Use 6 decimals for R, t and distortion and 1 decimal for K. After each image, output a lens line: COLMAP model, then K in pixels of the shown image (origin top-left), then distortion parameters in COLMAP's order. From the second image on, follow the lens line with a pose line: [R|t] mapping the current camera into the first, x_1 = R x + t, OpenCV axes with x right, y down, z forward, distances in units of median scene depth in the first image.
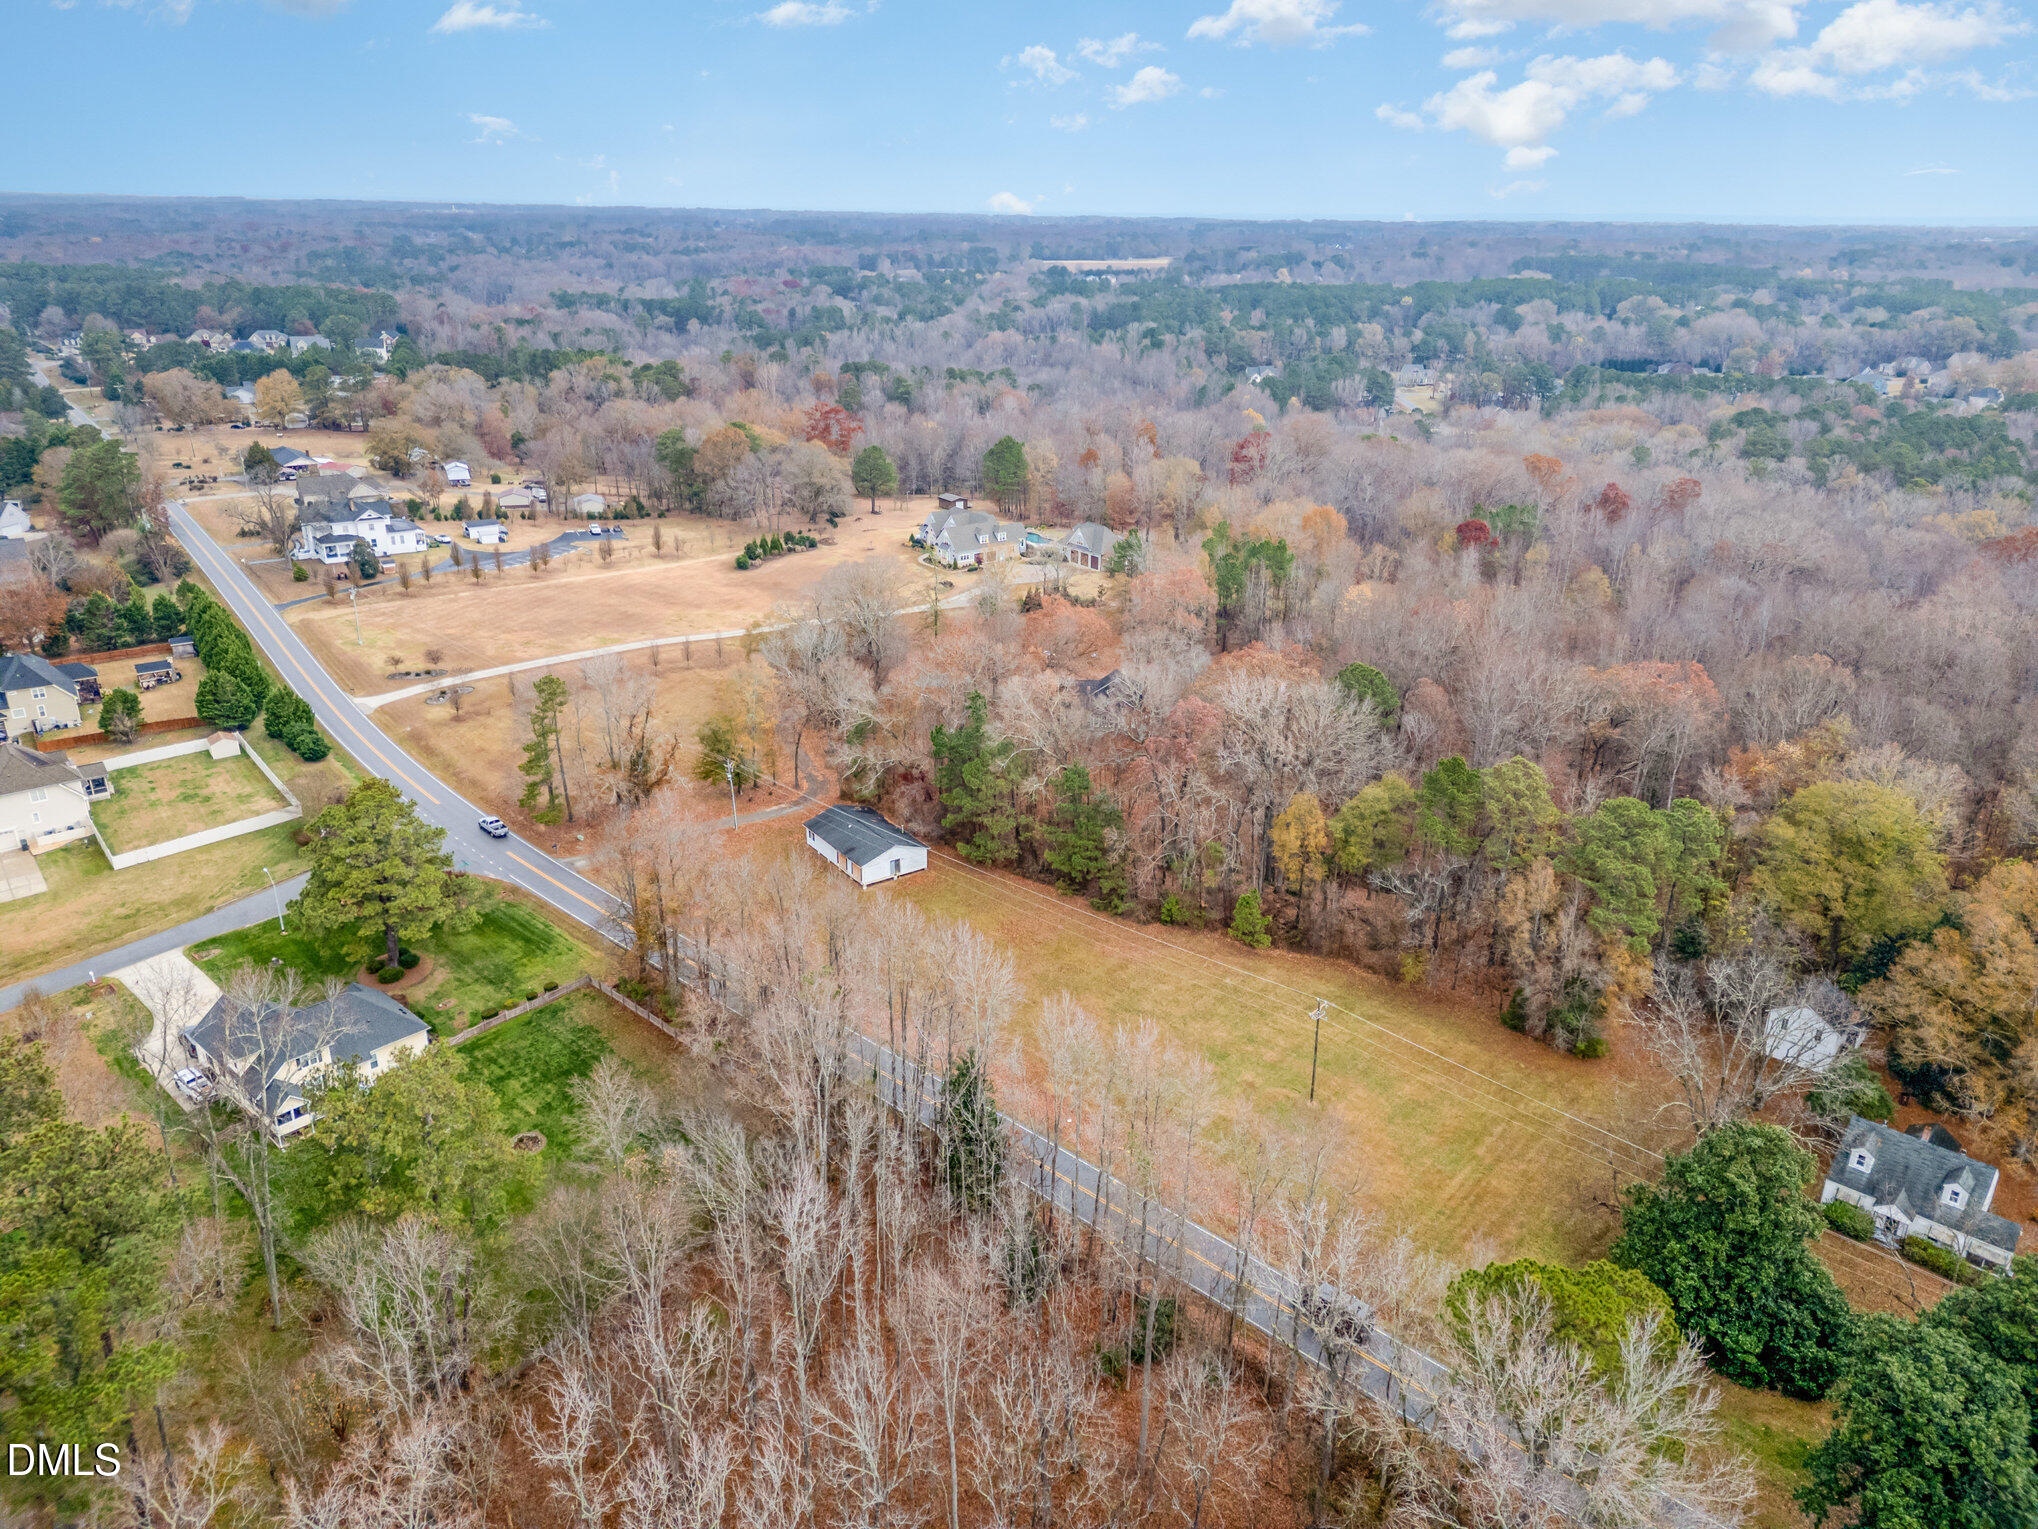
lens RADIAL K [[1413.3, 0, 1019.0], [0, 1413.3, 764.5], [0, 0, 1]] dist [0.077638, -0.078762]
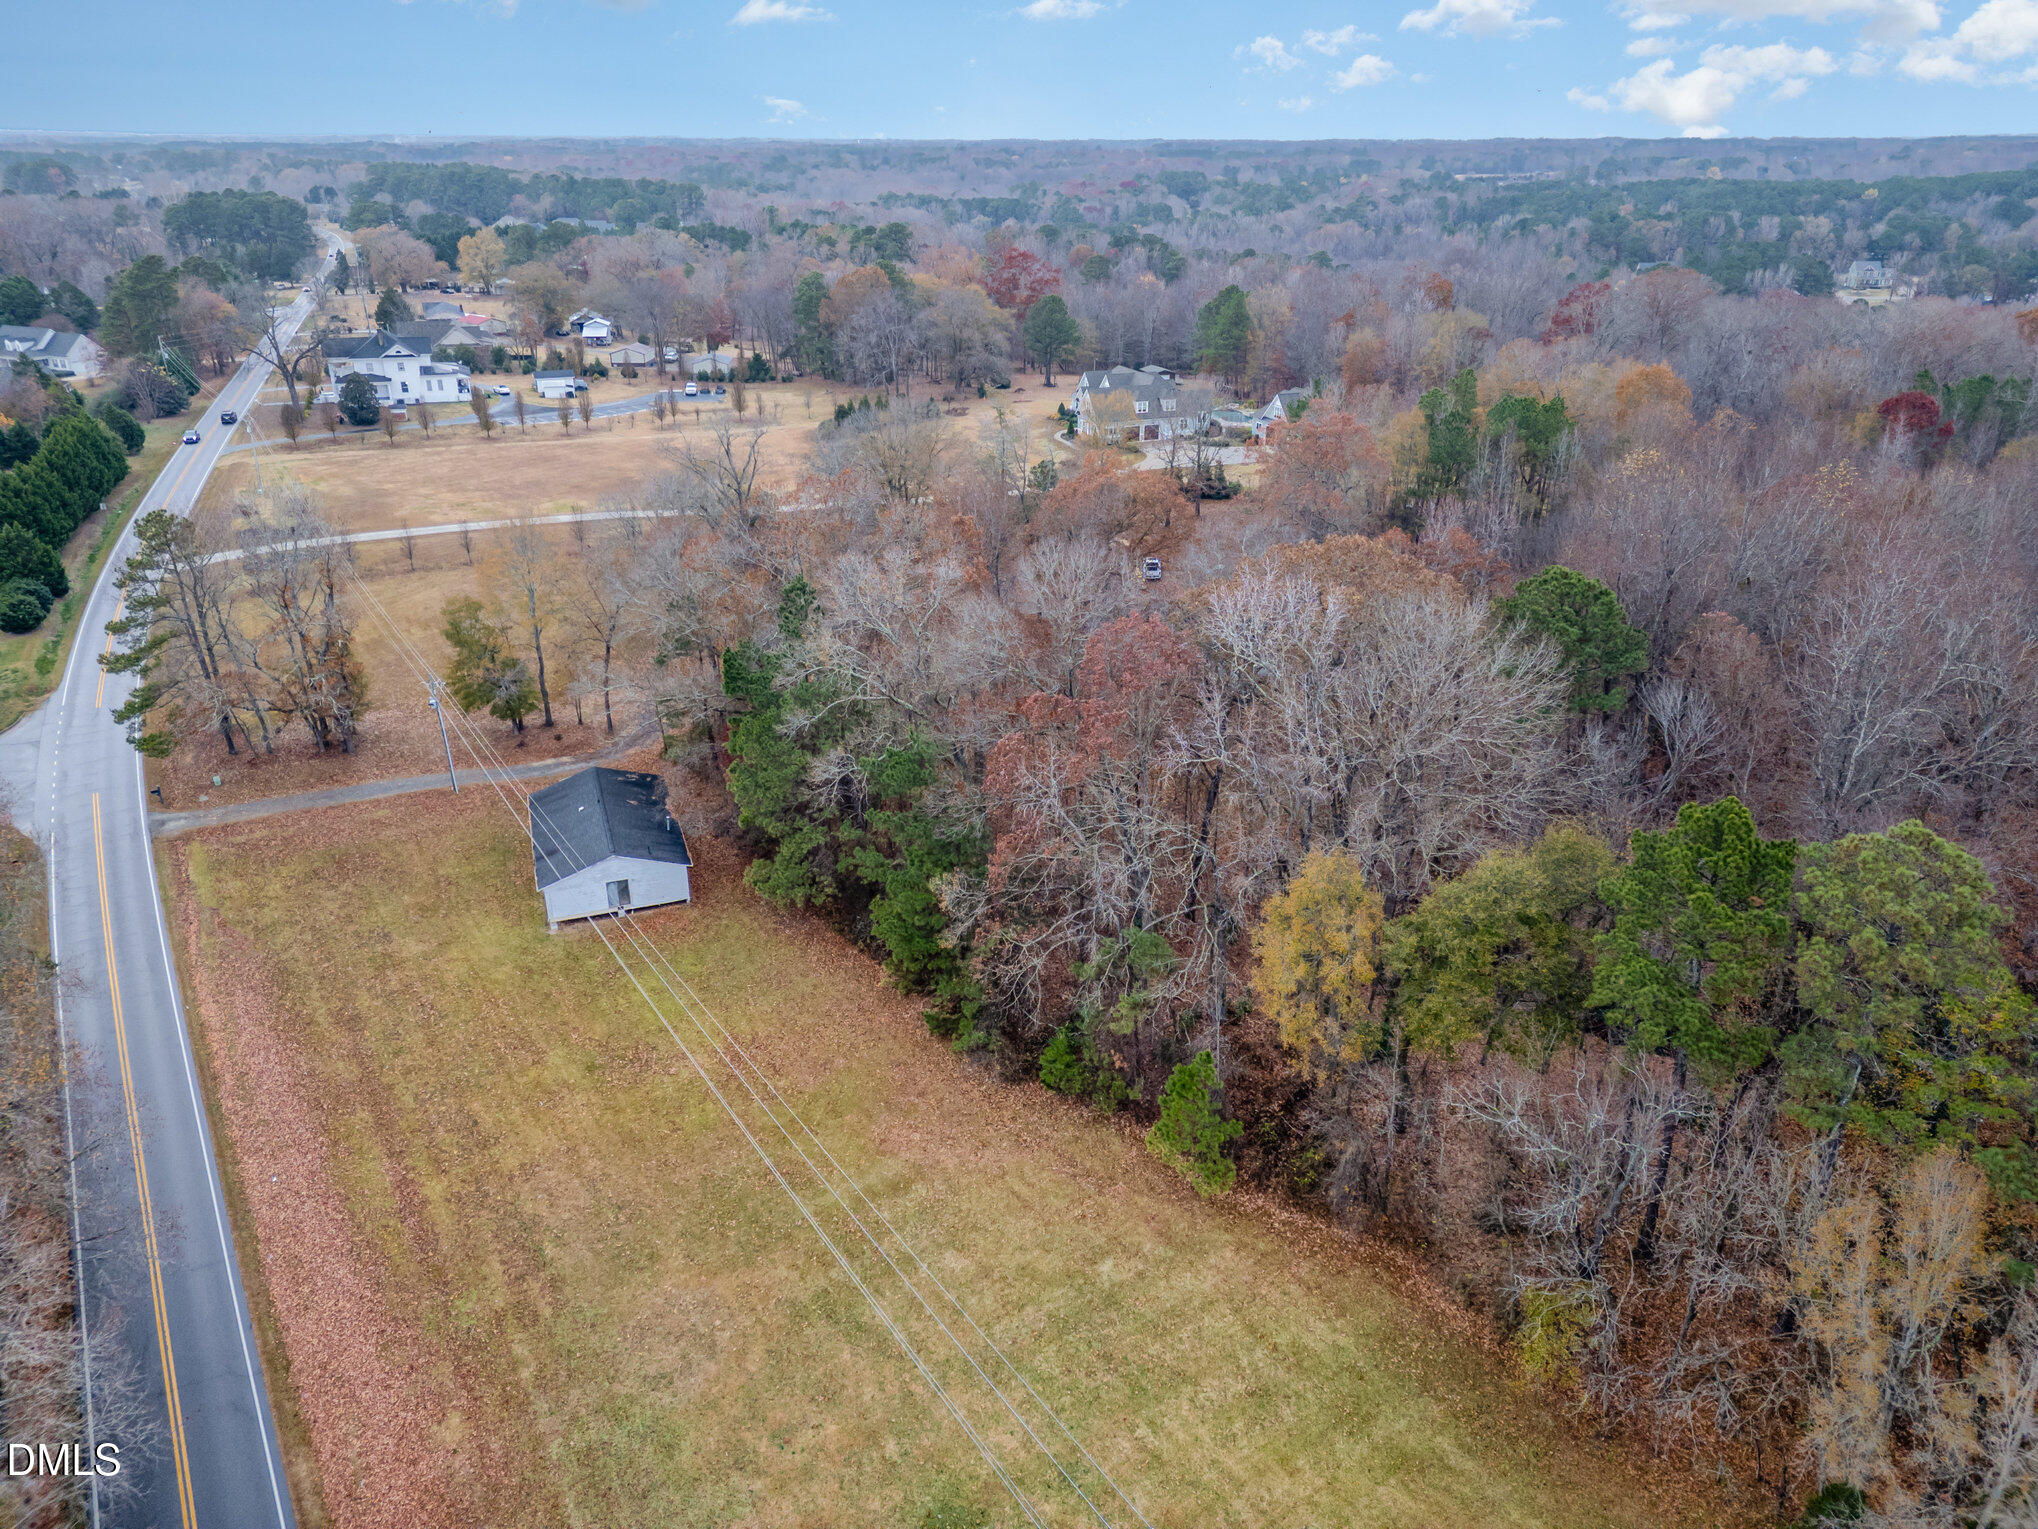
lens RADIAL K [[1413.3, 0, 1019.0], [0, 1413.3, 764.5], [0, 0, 1]] dist [0.077638, -0.078762]
pose [[0.966319, 0.093069, -0.239929, 0.098607], [-0.083972, 0.995317, 0.047885, -0.008370], [0.243262, -0.026125, 0.969609, 0.268202]]
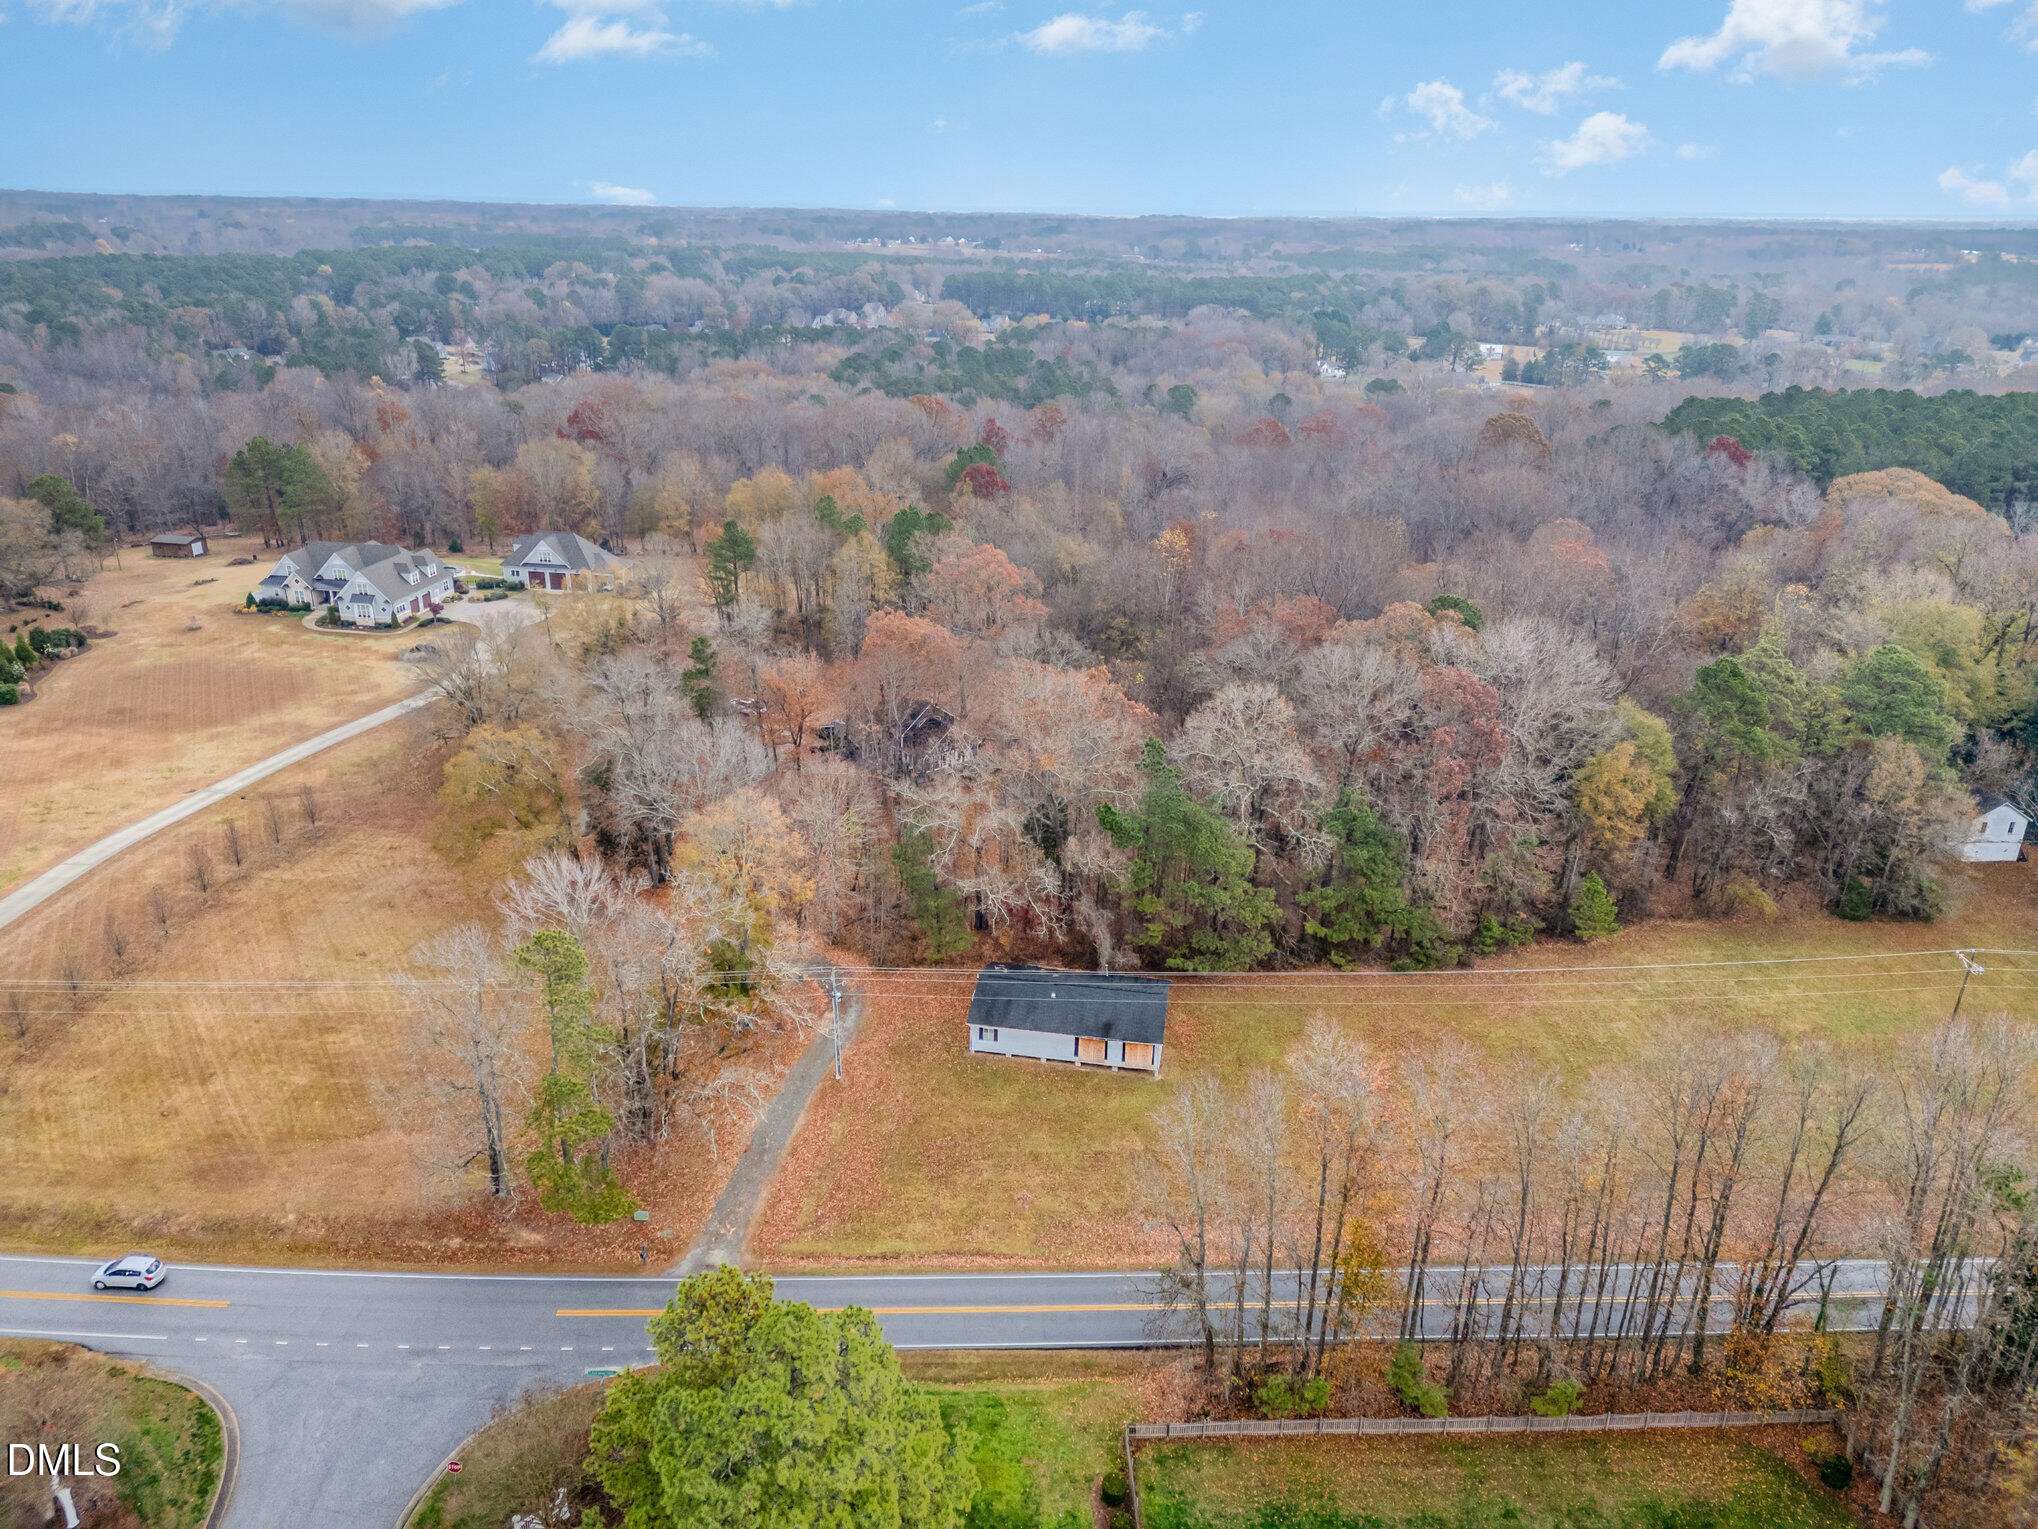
lens RADIAL K [[1413.3, 0, 1019.0], [0, 1413.3, 764.5], [0, 0, 1]] dist [0.077638, -0.078762]
pose [[0.701413, -0.263005, 0.662457, -0.285263], [0.255332, 0.960464, 0.110970, -0.071153], [-0.665451, 0.091311, 0.740835, 0.286024]]
